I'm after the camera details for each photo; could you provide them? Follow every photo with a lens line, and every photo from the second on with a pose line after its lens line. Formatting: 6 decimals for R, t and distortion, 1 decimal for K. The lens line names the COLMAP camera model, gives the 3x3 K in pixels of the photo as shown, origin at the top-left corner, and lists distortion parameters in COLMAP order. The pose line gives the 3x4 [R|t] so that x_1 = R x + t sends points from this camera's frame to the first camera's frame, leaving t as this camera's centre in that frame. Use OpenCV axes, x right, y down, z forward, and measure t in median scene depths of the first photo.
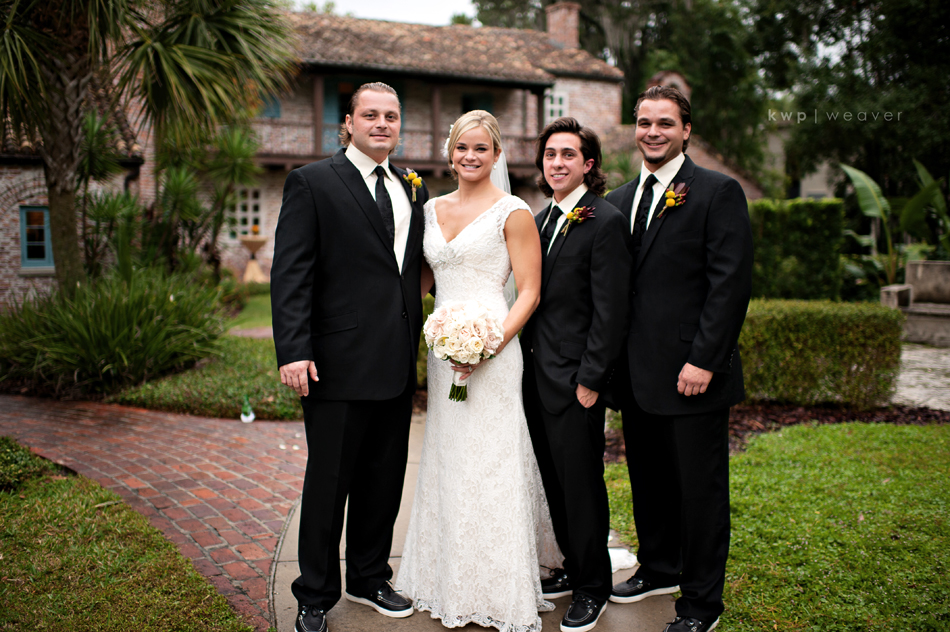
lens RADIAL K [[952.5, 0, 475.0], [0, 952.5, 316.0], [0, 0, 1]] dist [-0.109302, 0.117857]
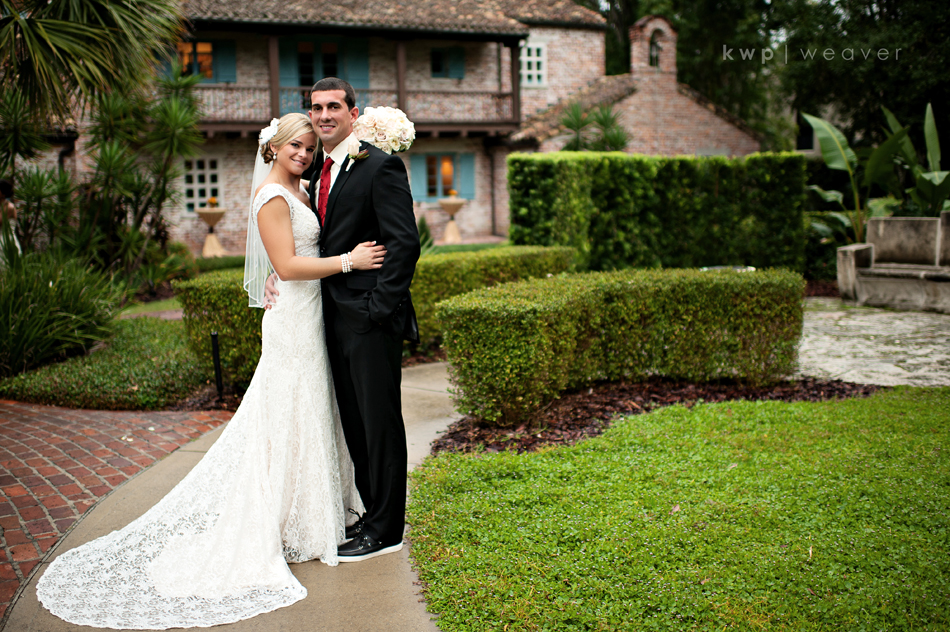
lens RADIAL K [[1012.0, 0, 447.2], [0, 1012.0, 310.5], [0, 0, 1]] dist [-0.092858, 0.059289]
pose [[0.998650, -0.027067, -0.044326, 0.054625], [0.028302, 0.999222, 0.027471, -0.003711], [0.043548, -0.028688, 0.998639, -0.001349]]
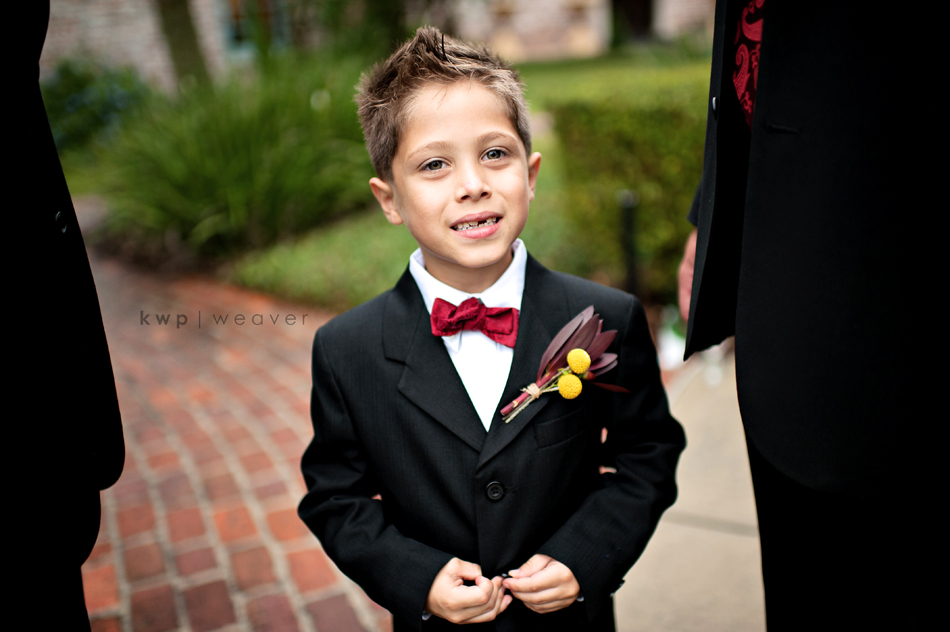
lens RADIAL K [[952.5, 0, 475.0], [0, 952.5, 316.0], [0, 0, 1]] dist [-0.109302, 0.117857]
pose [[0.962867, 0.026046, -0.268718, -0.026171], [0.033179, 0.976374, 0.213523, -0.004772], [0.267931, -0.214510, 0.939254, 0.184183]]
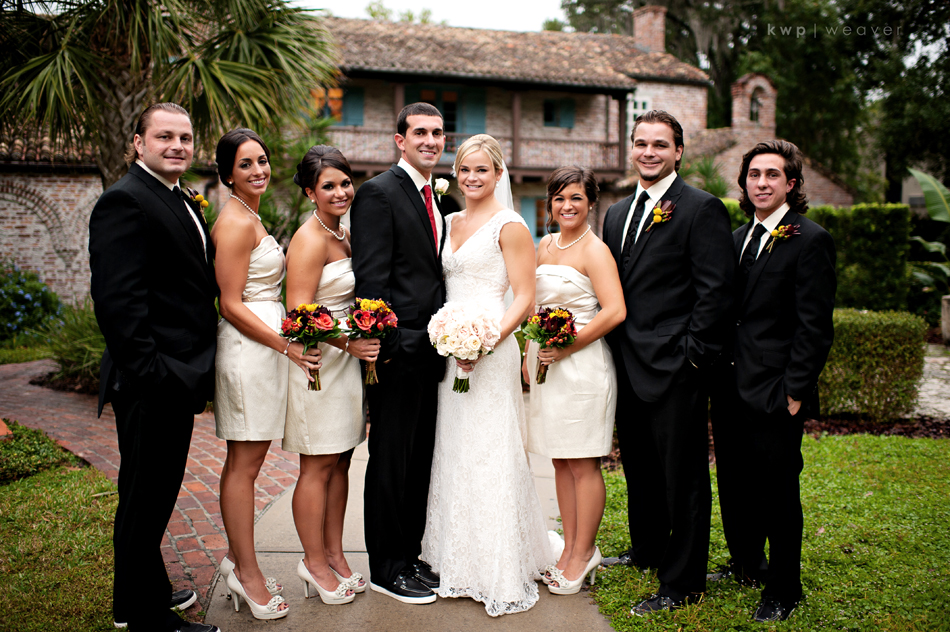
lens RADIAL K [[952.5, 0, 475.0], [0, 952.5, 316.0], [0, 0, 1]] dist [-0.109302, 0.117857]
pose [[0.993863, 0.008269, -0.110312, 0.036571], [-0.008785, 0.999953, -0.004189, -0.000712], [0.110272, 0.005133, 0.993888, -0.005653]]
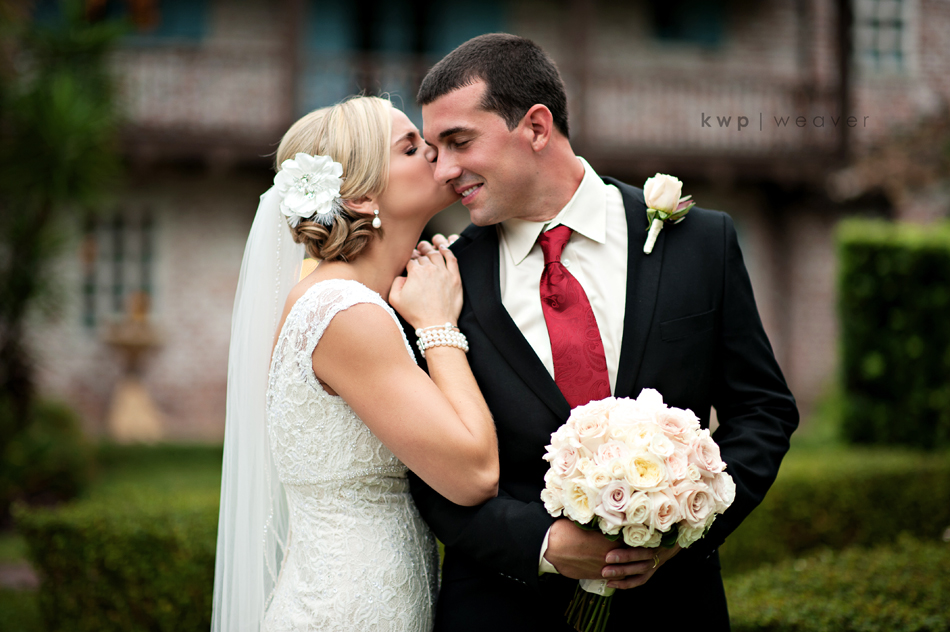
lens RADIAL K [[2289.3, 0, 475.0], [0, 2289.3, 316.0], [0, 0, 1]] dist [-0.047780, 0.035765]
pose [[0.992120, 0.001652, -0.125282, 0.048850], [-0.012177, 0.996451, -0.083288, -0.008580], [0.124700, 0.084157, 0.988619, 0.030925]]
